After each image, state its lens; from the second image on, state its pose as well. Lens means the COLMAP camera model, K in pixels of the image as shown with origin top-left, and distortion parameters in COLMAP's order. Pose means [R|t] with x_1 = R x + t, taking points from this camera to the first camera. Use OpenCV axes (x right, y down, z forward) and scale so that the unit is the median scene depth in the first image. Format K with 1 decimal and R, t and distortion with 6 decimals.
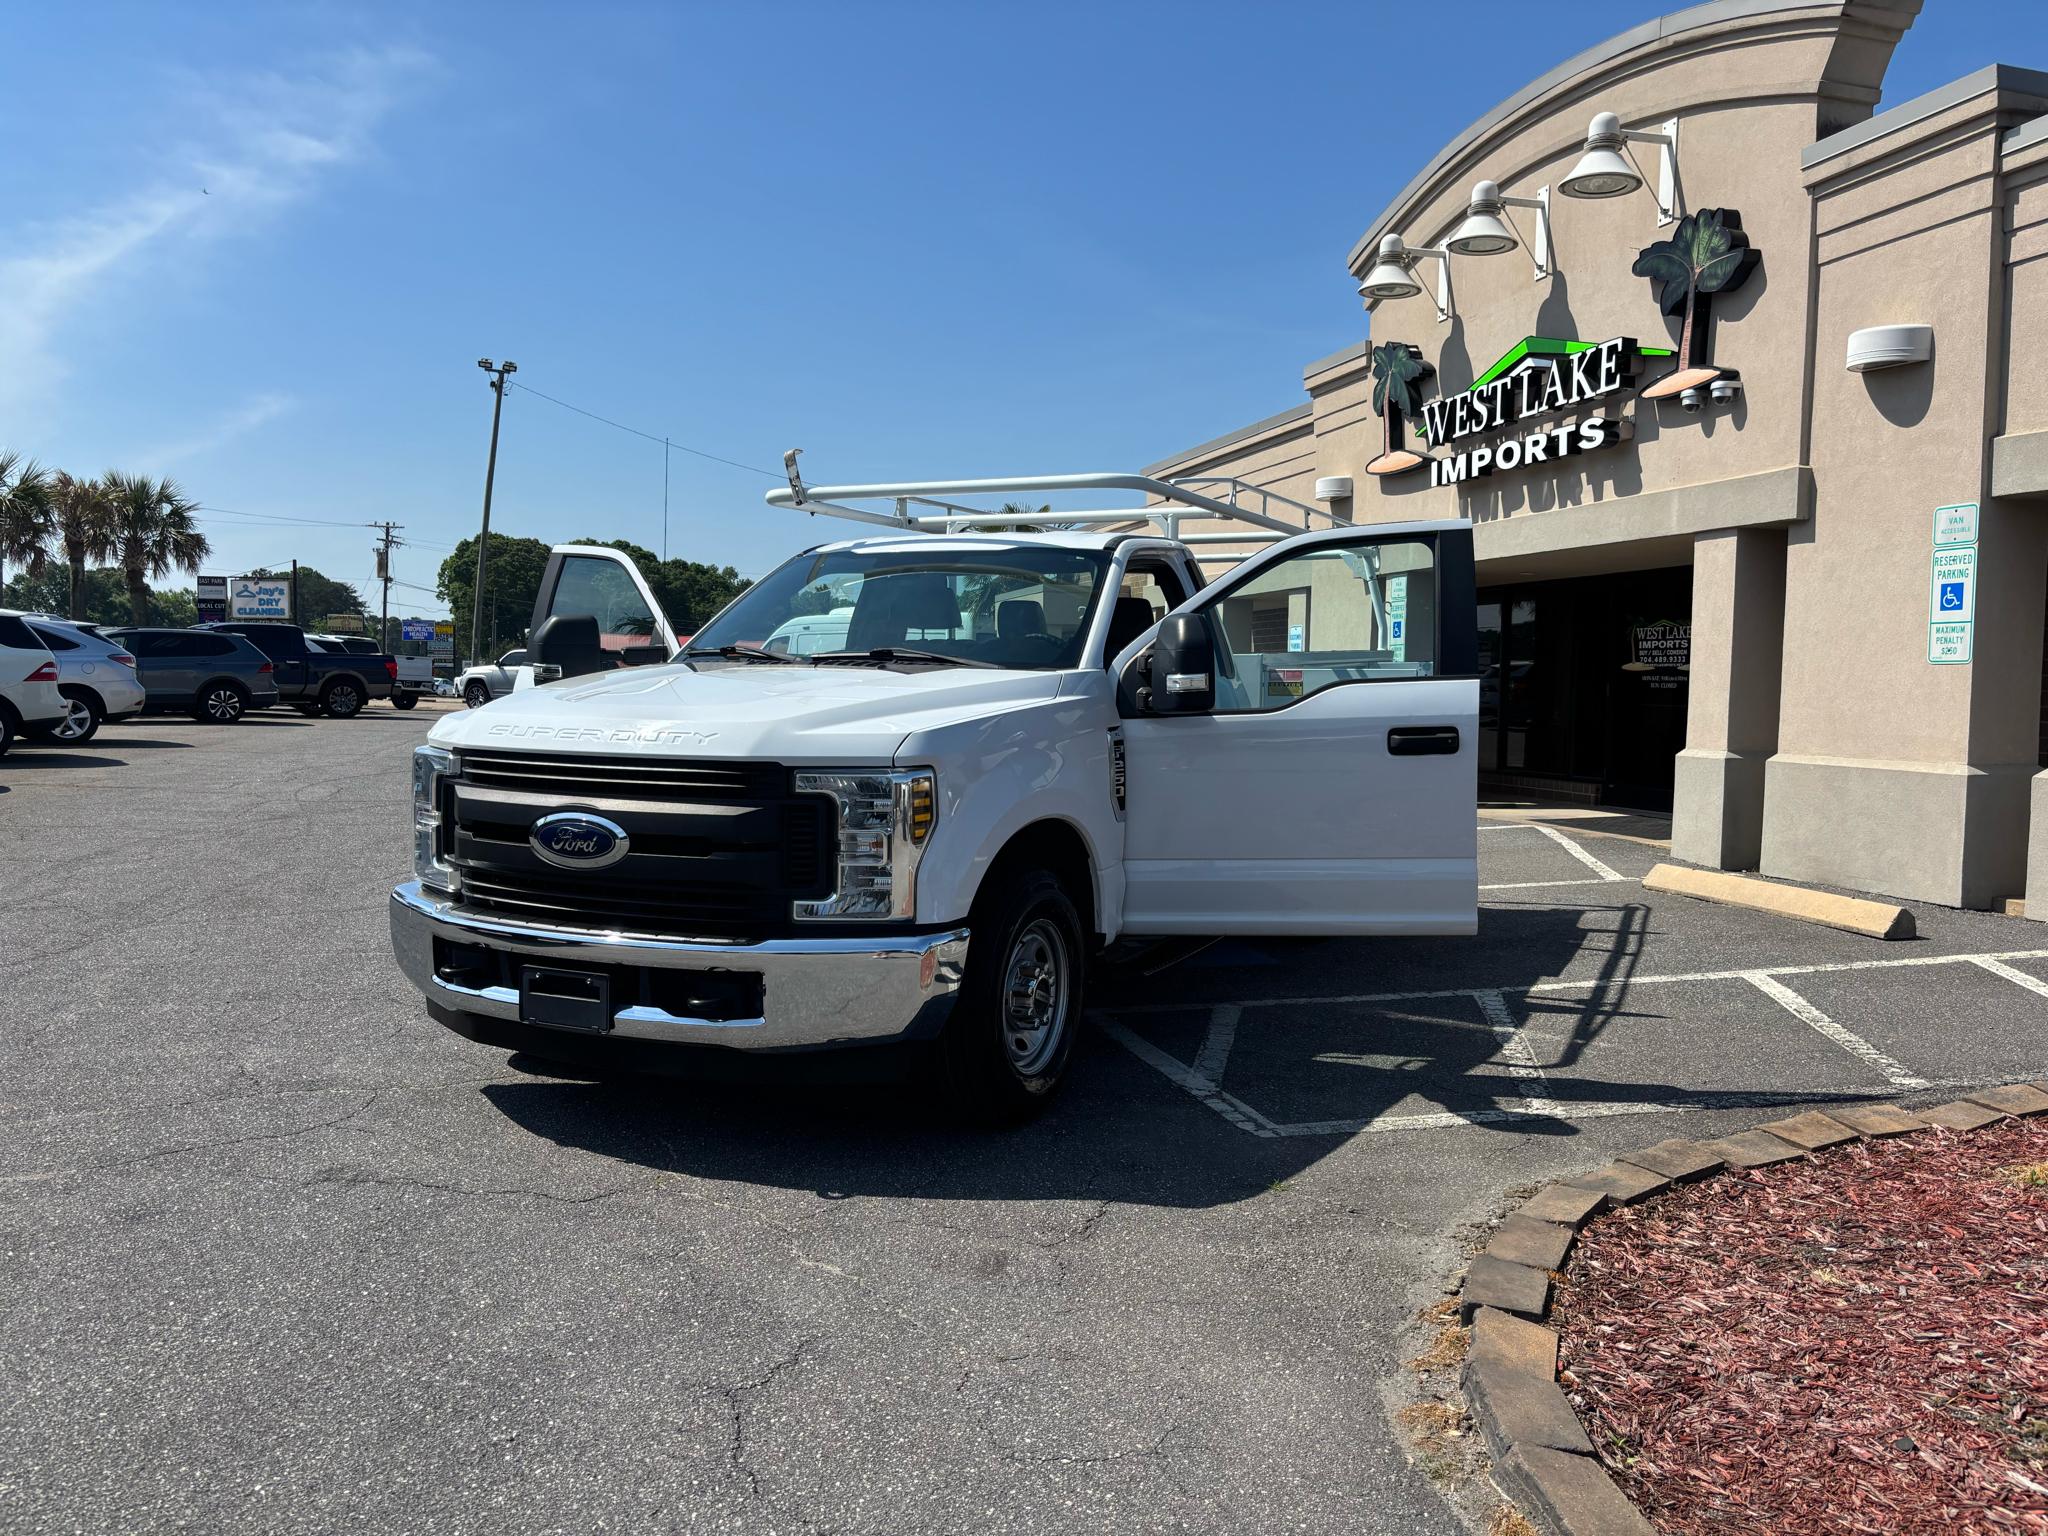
lens RADIAL K [[1557.0, 0, 1019.3], [0, 1557.0, 775.5], [0, 0, 1]] dist [0.034823, -0.036305]
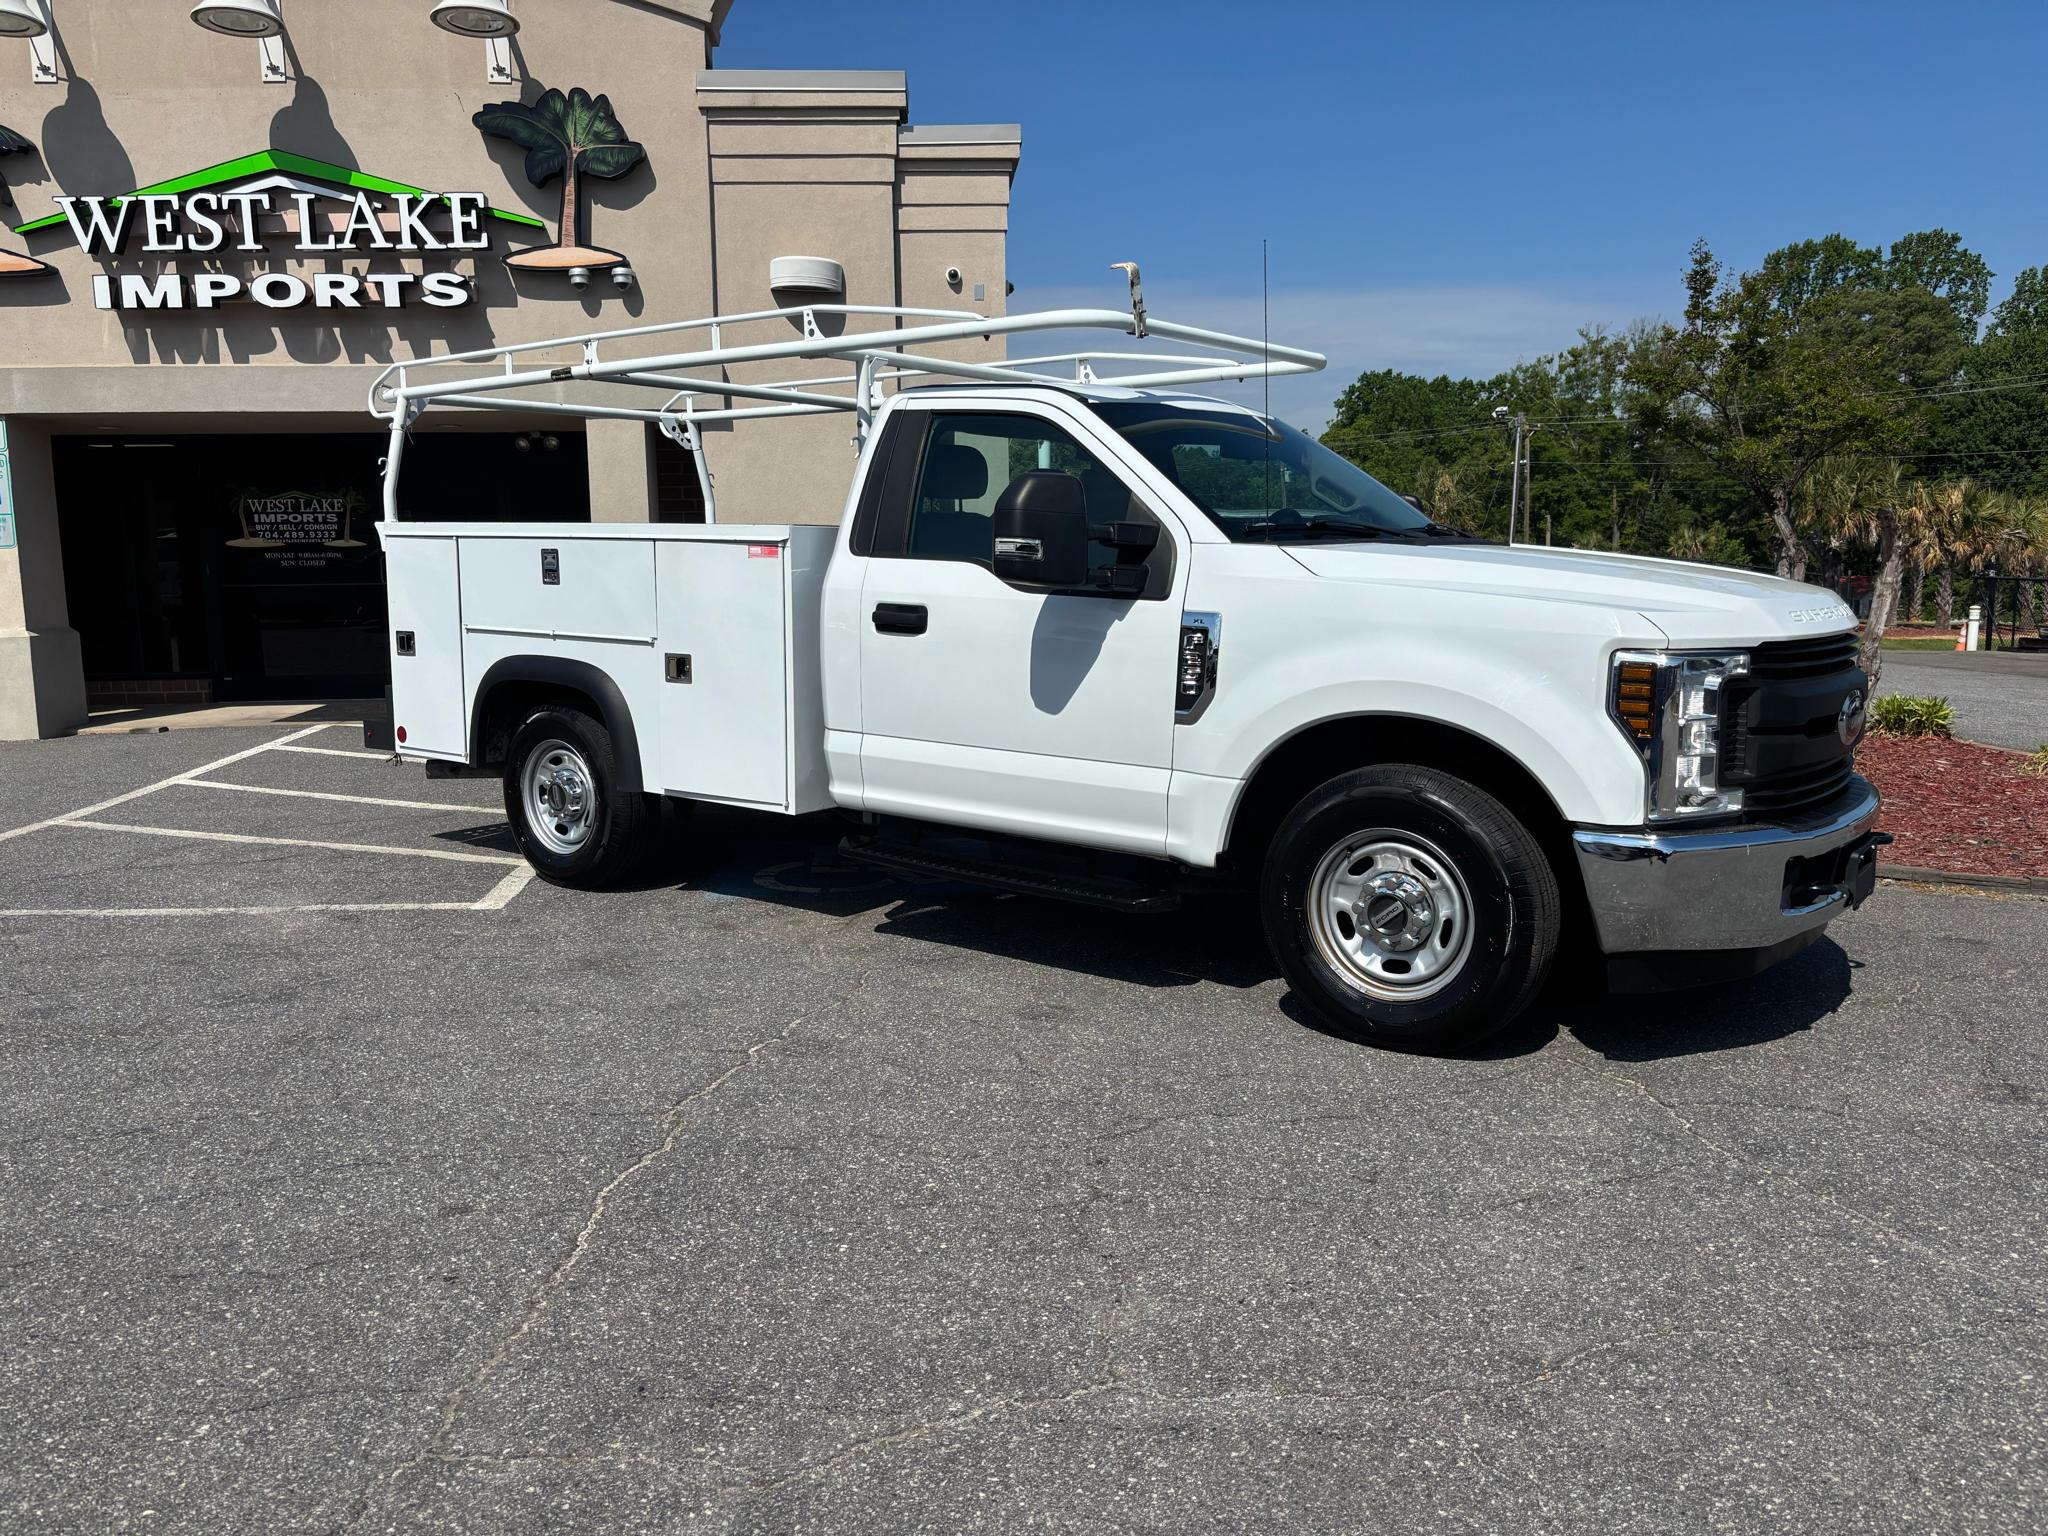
lens RADIAL K [[1557.0, 0, 1016.9], [0, 1557.0, 764.7], [0, 0, 1]] dist [0.034823, -0.036305]
pose [[0.197870, -0.144939, 0.969454, -0.521025], [0.073839, 0.988402, 0.132701, -0.038978], [-0.977443, 0.045326, 0.206277, 0.500734]]
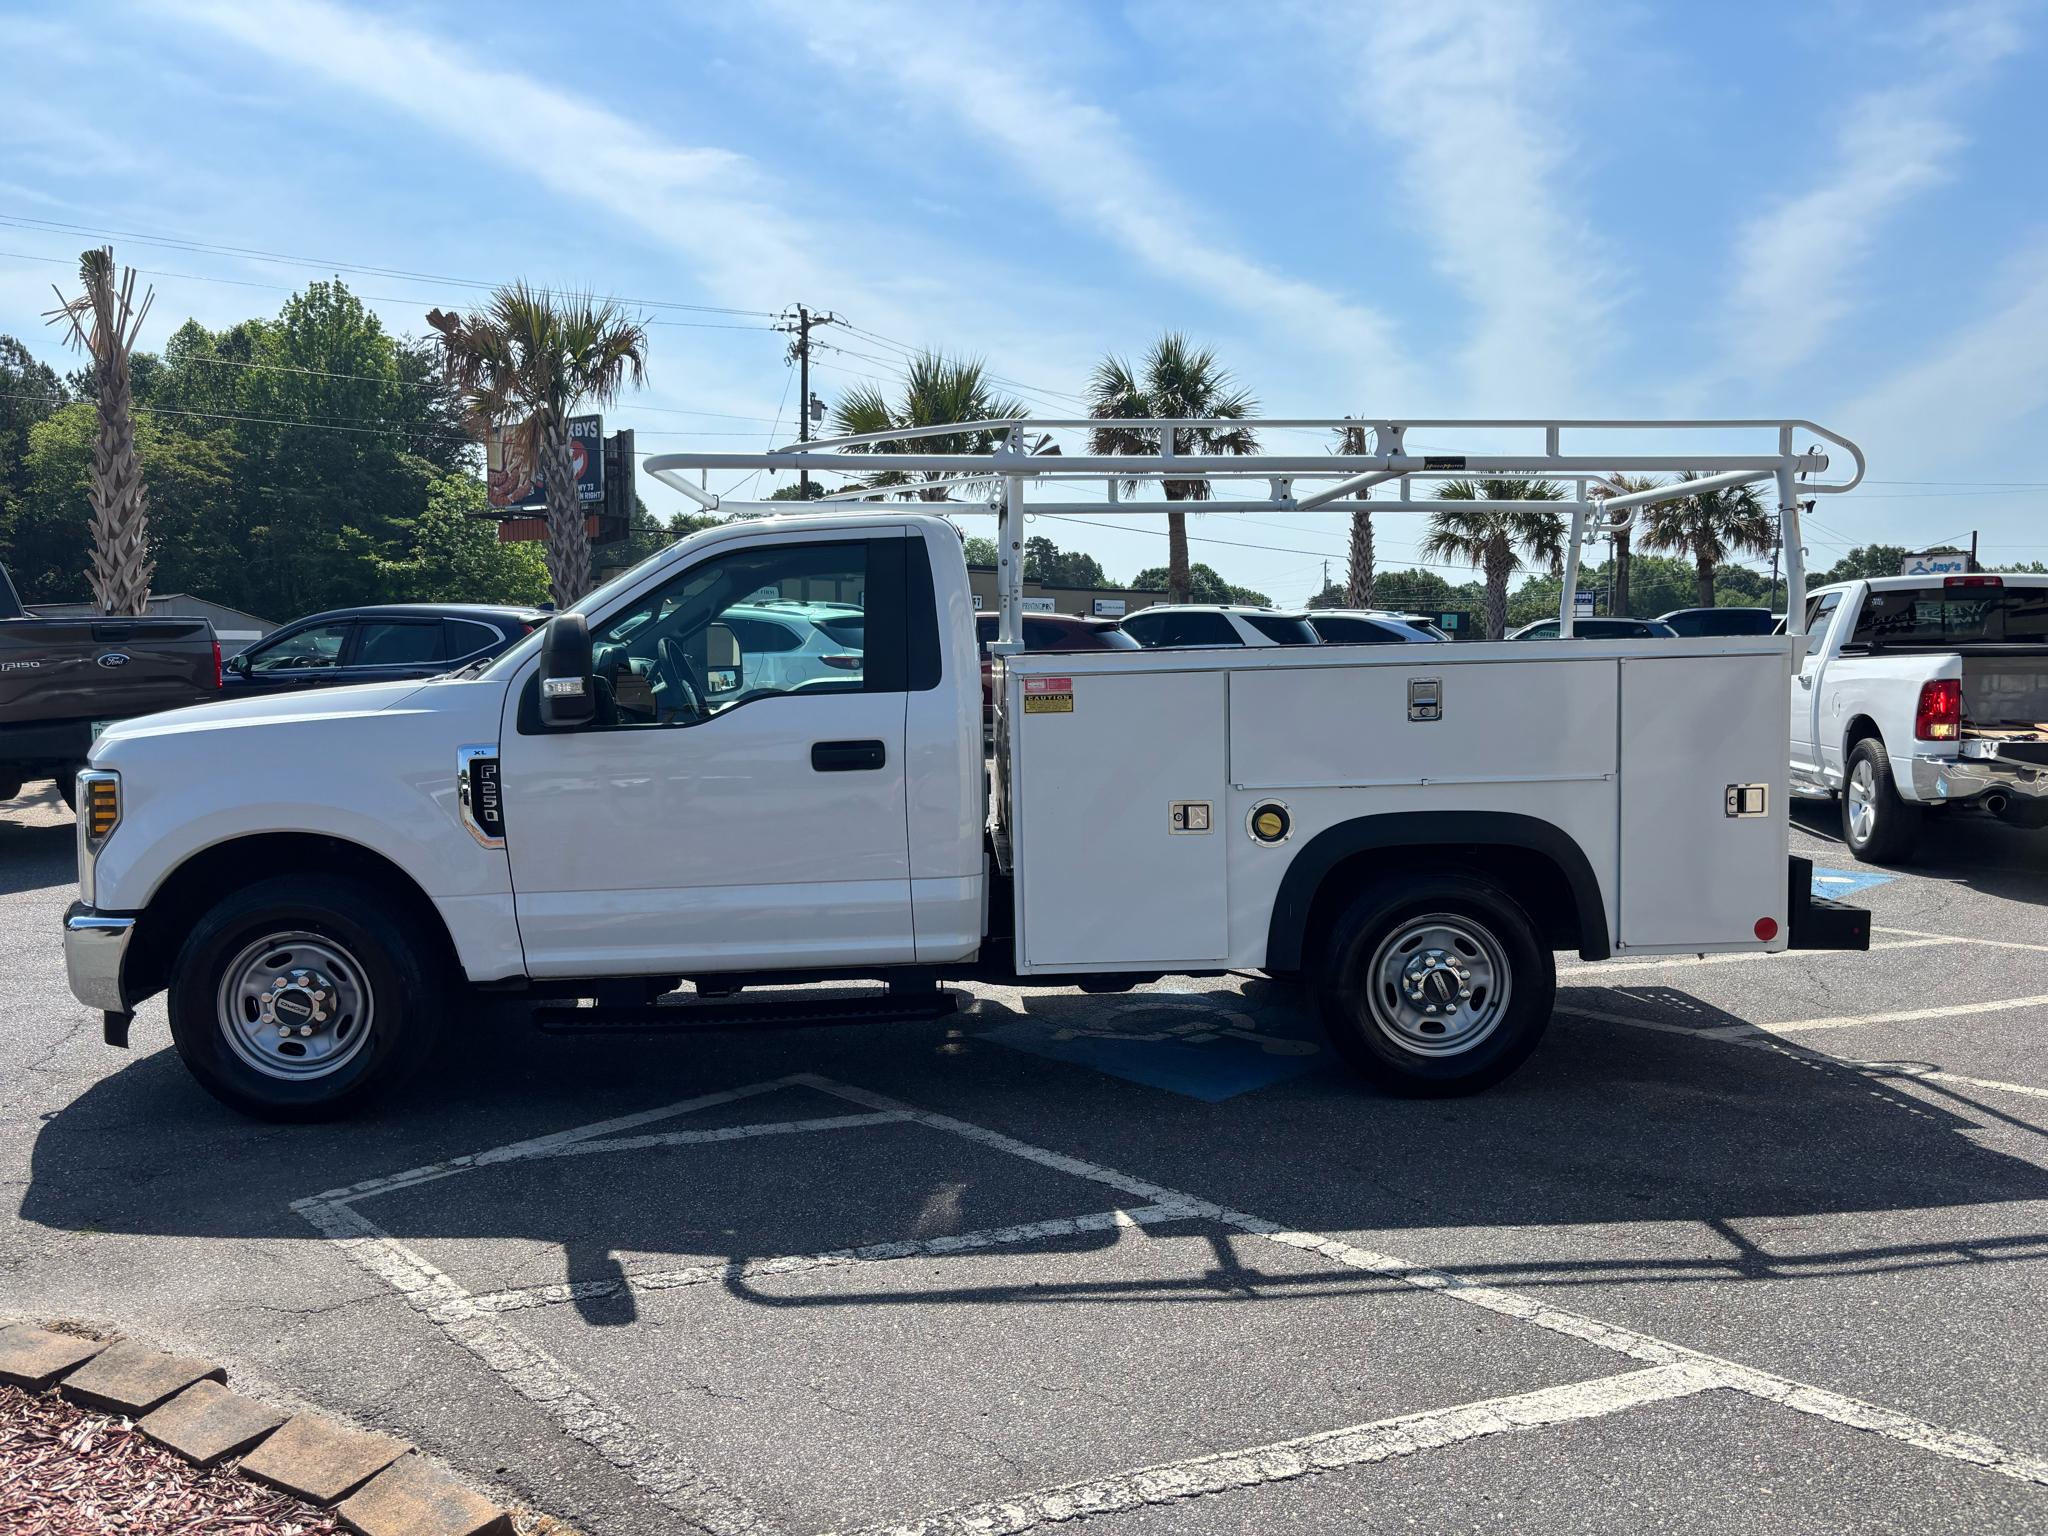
lens RADIAL K [[1557.0, 0, 1019.5], [0, 1557.0, 771.5], [0, 0, 1]] dist [0.034823, -0.036305]
pose [[0.478805, 0.058502, -0.875970, 0.471477], [-0.049873, 0.997979, 0.039389, -0.031208], [0.876503, 0.024828, 0.480755, 0.383727]]
